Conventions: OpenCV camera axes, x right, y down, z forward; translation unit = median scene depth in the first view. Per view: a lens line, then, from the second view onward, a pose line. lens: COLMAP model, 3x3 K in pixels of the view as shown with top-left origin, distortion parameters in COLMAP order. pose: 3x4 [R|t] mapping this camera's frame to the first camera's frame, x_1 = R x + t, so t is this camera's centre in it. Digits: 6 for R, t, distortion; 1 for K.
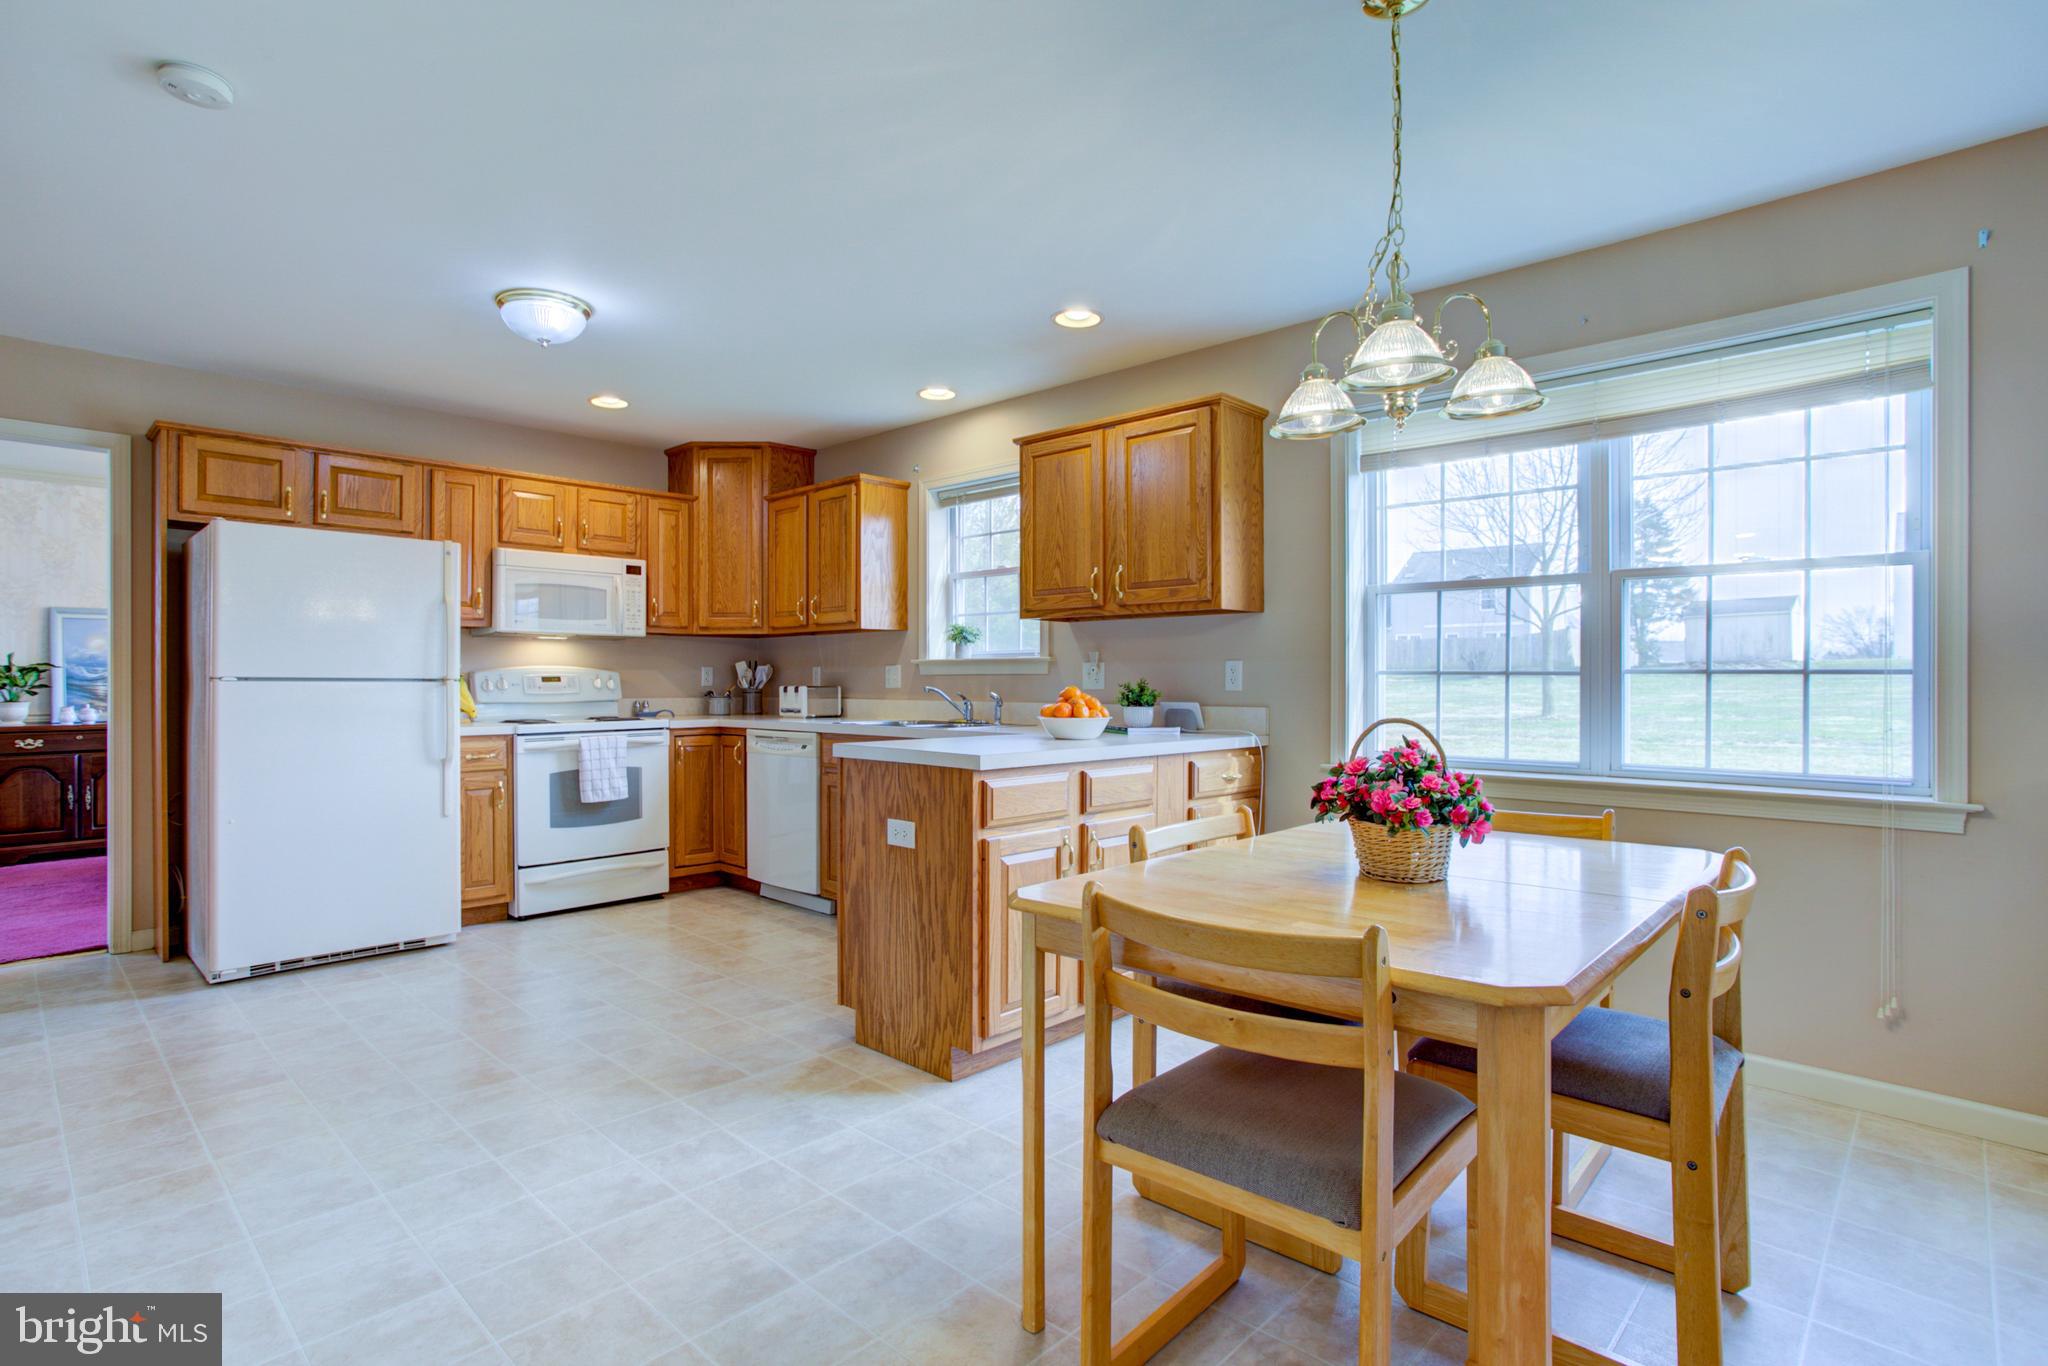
lens RADIAL K [[994.5, 0, 996.2], [0, 994.5, 671.8], [0, 0, 1]] dist [-0.038554, 0.028372]
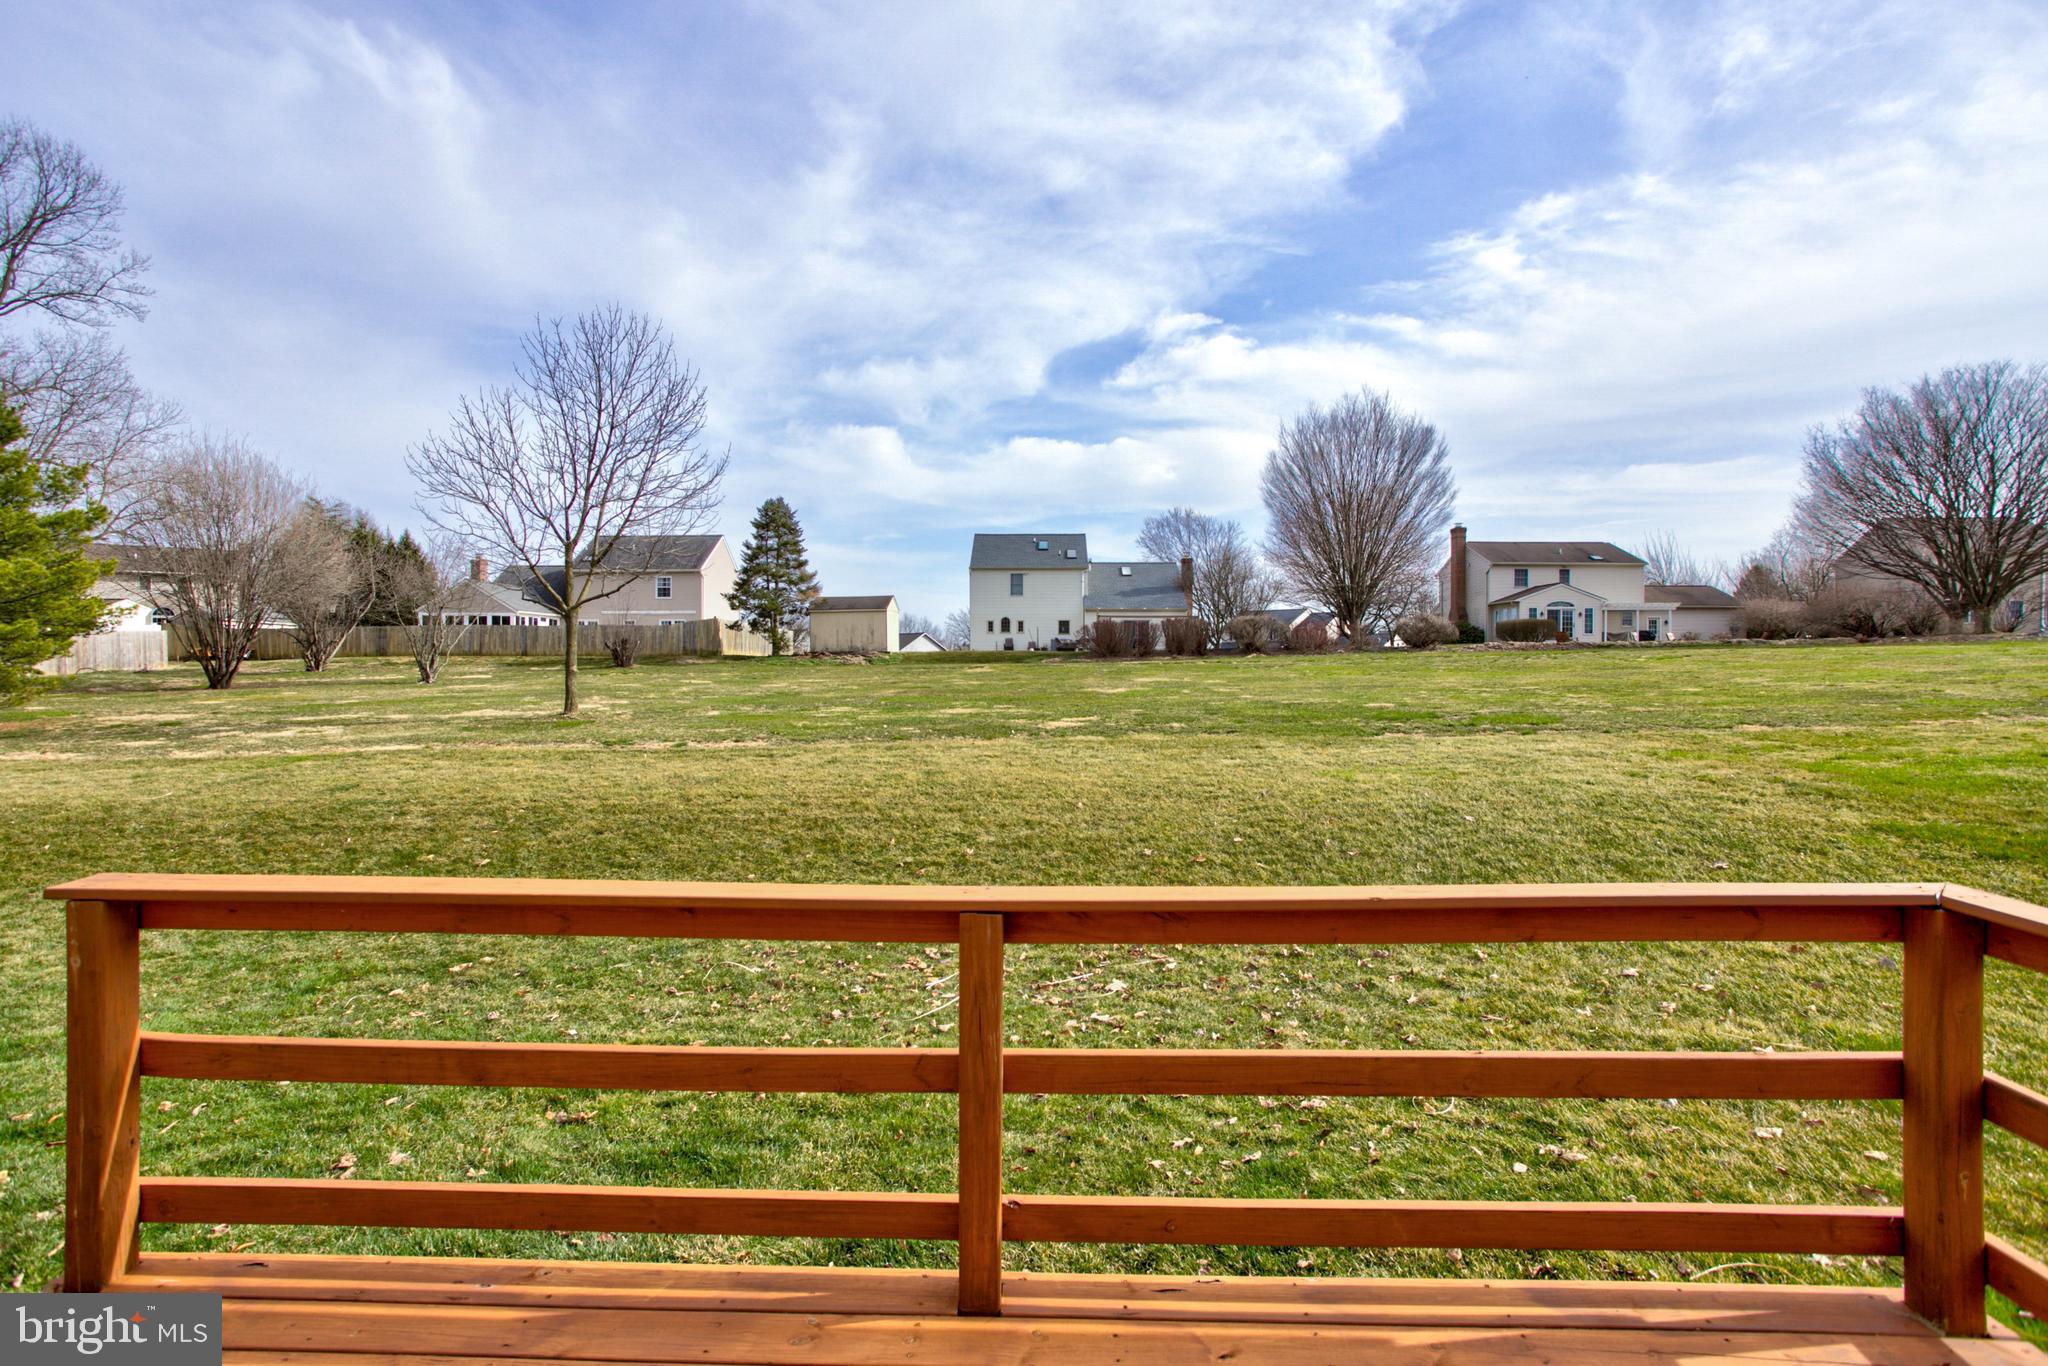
lens RADIAL K [[978.4, 0, 1013.5], [0, 978.4, 662.5], [0, 0, 1]] dist [-0.051894, 0.026408]
pose [[0.748373, -0.000855, 0.663278, 1.079388], [-0.003468, 0.999980, 0.005201, -0.034466], [-0.663269, -0.006193, 0.748355, 0.226985]]
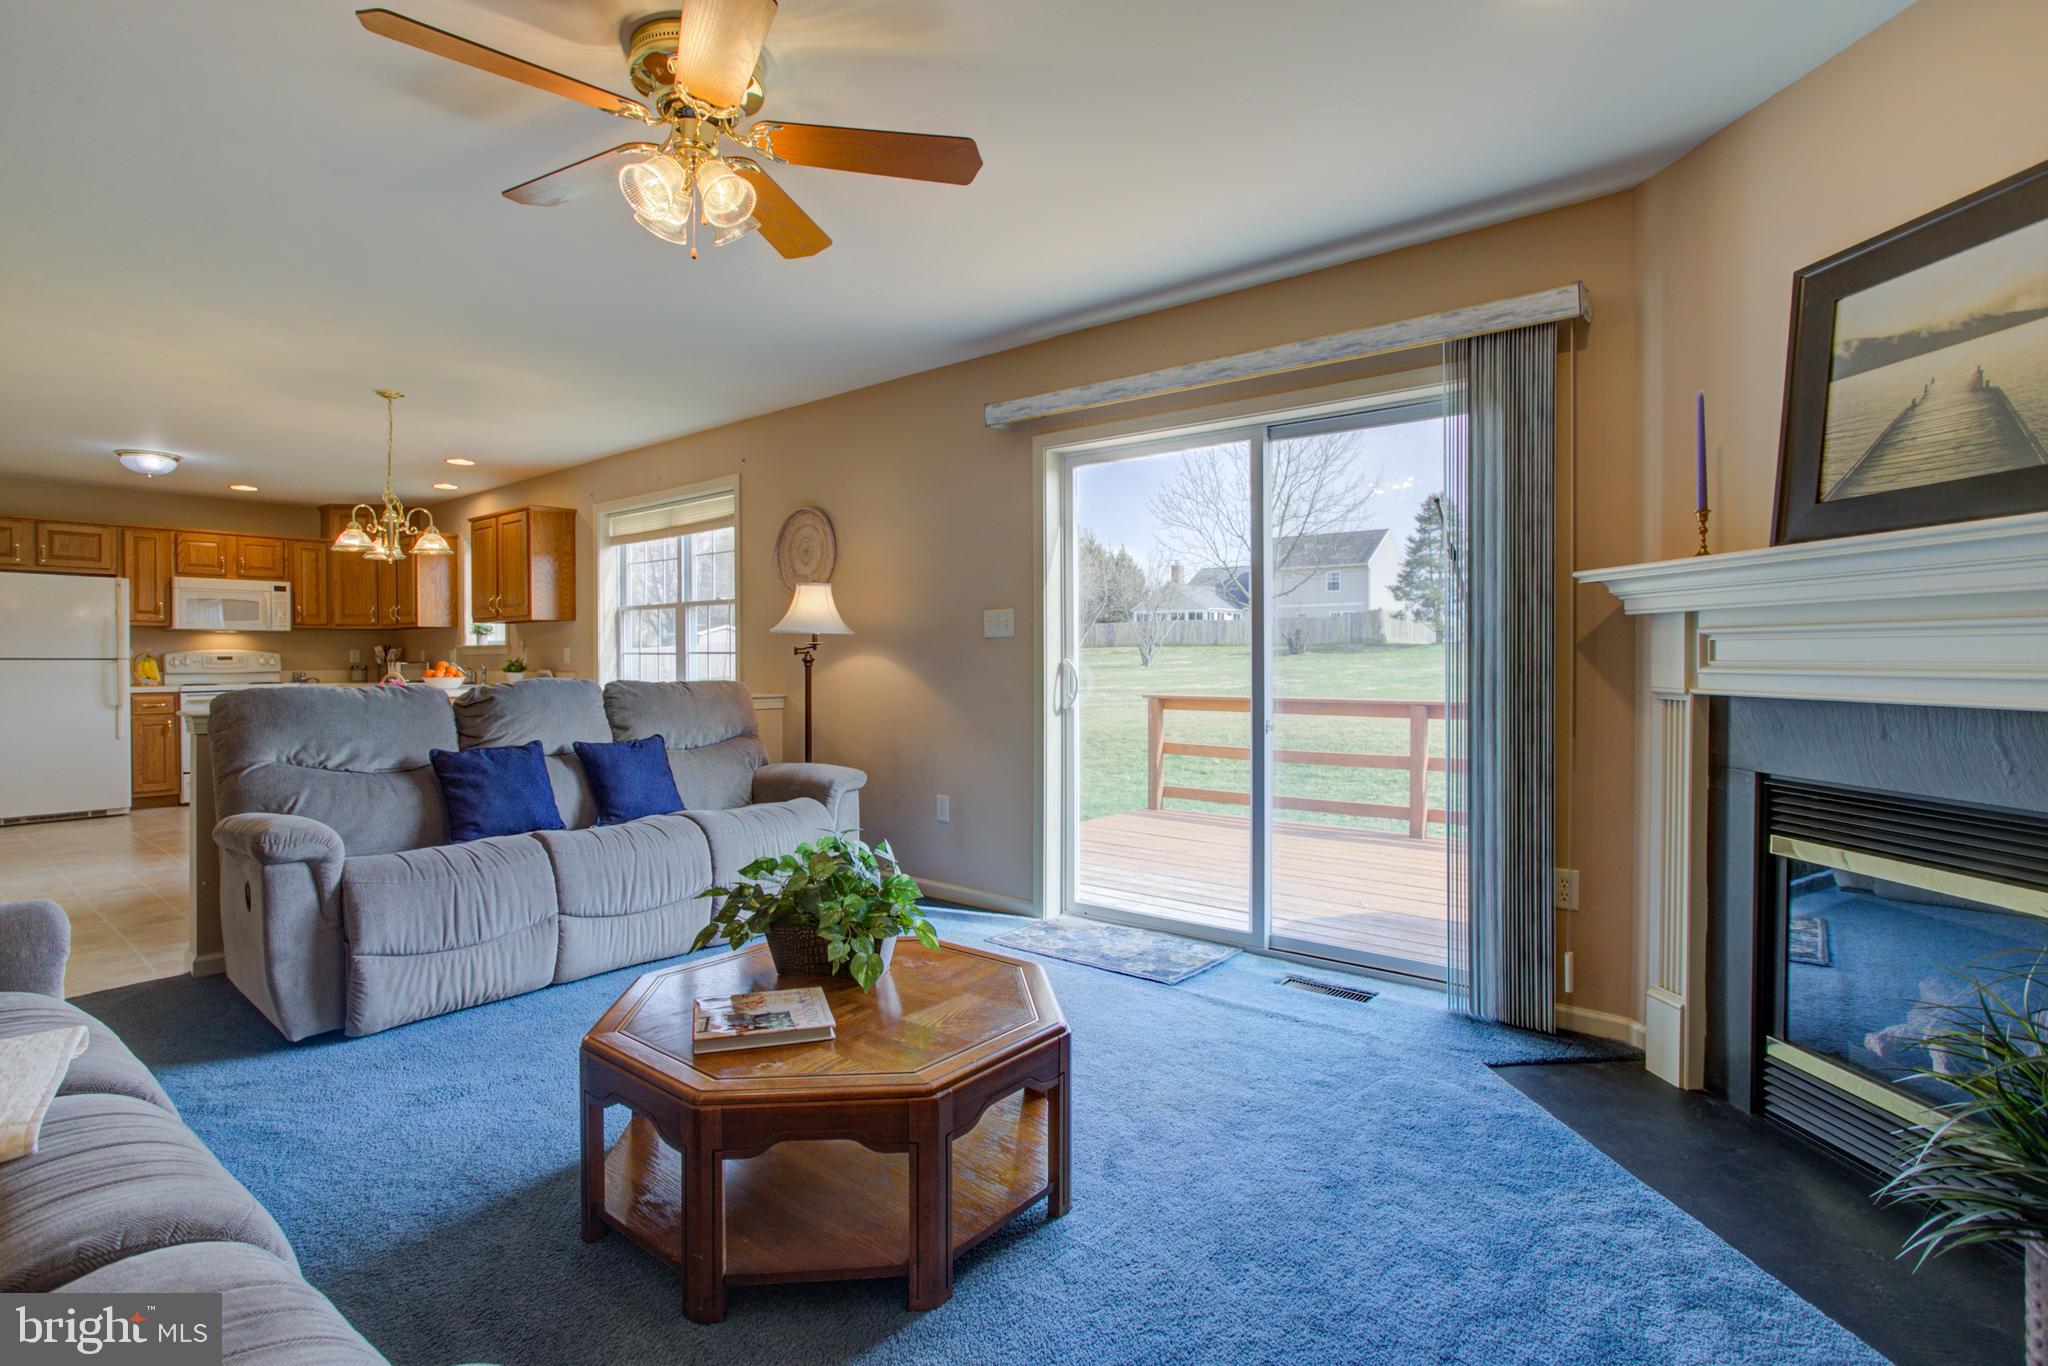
lens RADIAL K [[993.3, 0, 1018.8], [0, 993.3, 662.2], [0, 0, 1]] dist [-0.042360, 0.028515]
pose [[0.997577, -0.004426, 0.069432, 0.746980], [0.003529, 0.999909, 0.013035, -0.002569], [-0.069484, -0.012759, 0.997501, -0.679354]]
